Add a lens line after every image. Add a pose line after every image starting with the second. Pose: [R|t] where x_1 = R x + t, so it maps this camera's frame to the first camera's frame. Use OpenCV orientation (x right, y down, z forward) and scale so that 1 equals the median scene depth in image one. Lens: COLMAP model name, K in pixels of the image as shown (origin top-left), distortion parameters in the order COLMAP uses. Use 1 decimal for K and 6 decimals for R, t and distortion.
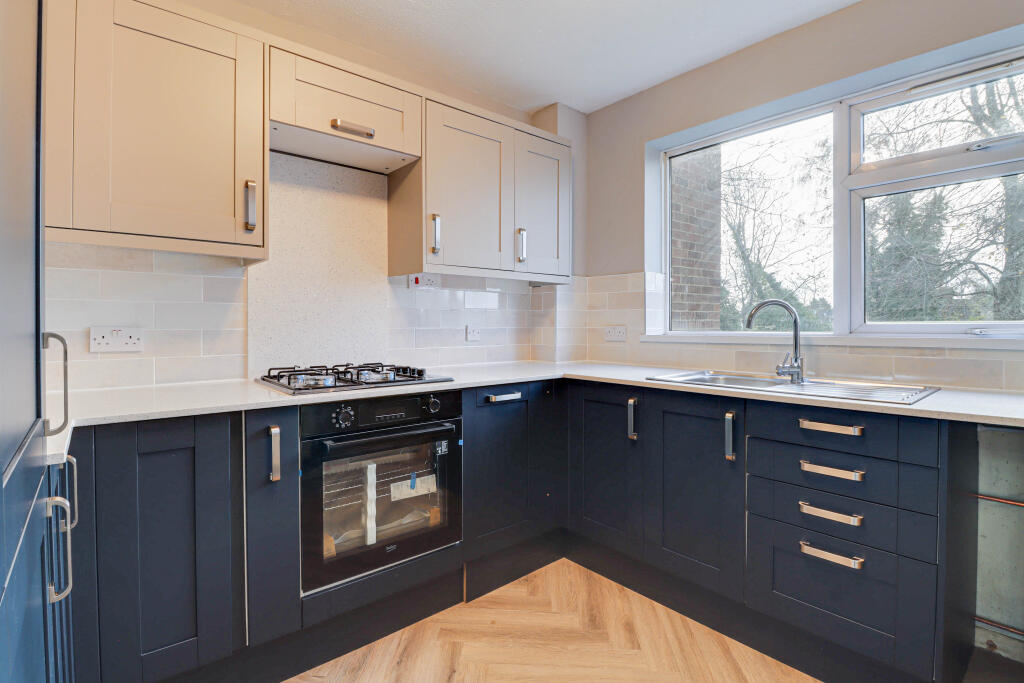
lens RADIAL K [[495.2, 0, 512.0], [0, 495.2, 323.0], [0, 0, 1]] dist [0.000502, -0.000893]
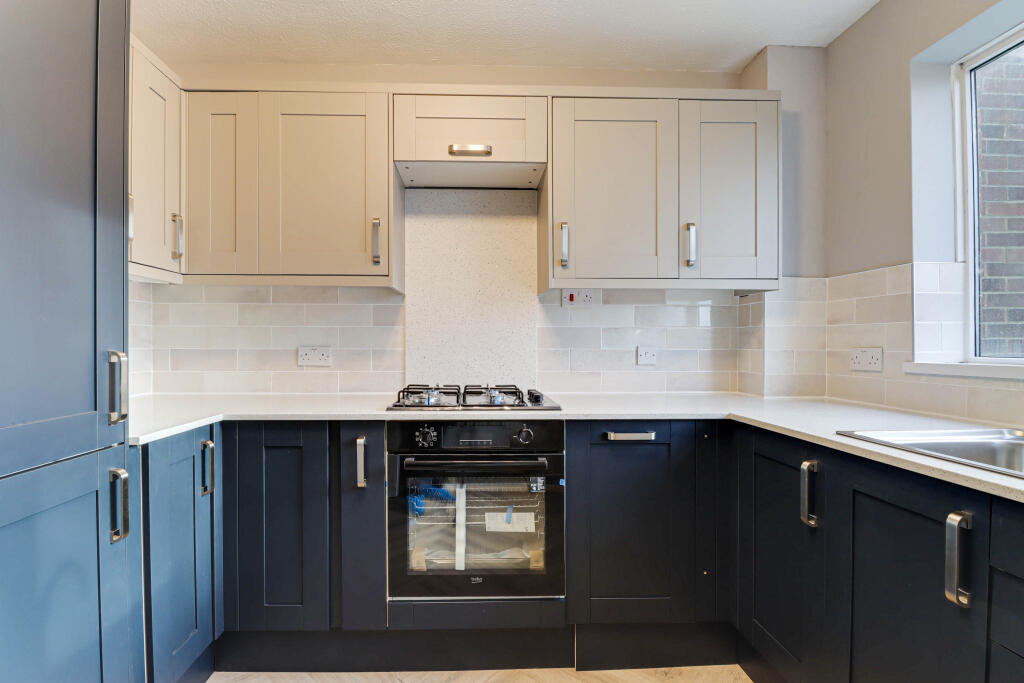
lens RADIAL K [[489.4, 0, 512.0], [0, 489.4, 341.5], [0, 0, 1]] dist [0.001314, -0.010589]
pose [[0.780729, -0.002135, -0.624866, 0.337744], [0.000370, 0.999996, -0.002953, -0.001673], [0.624869, 0.002074, 0.780727, 0.260064]]
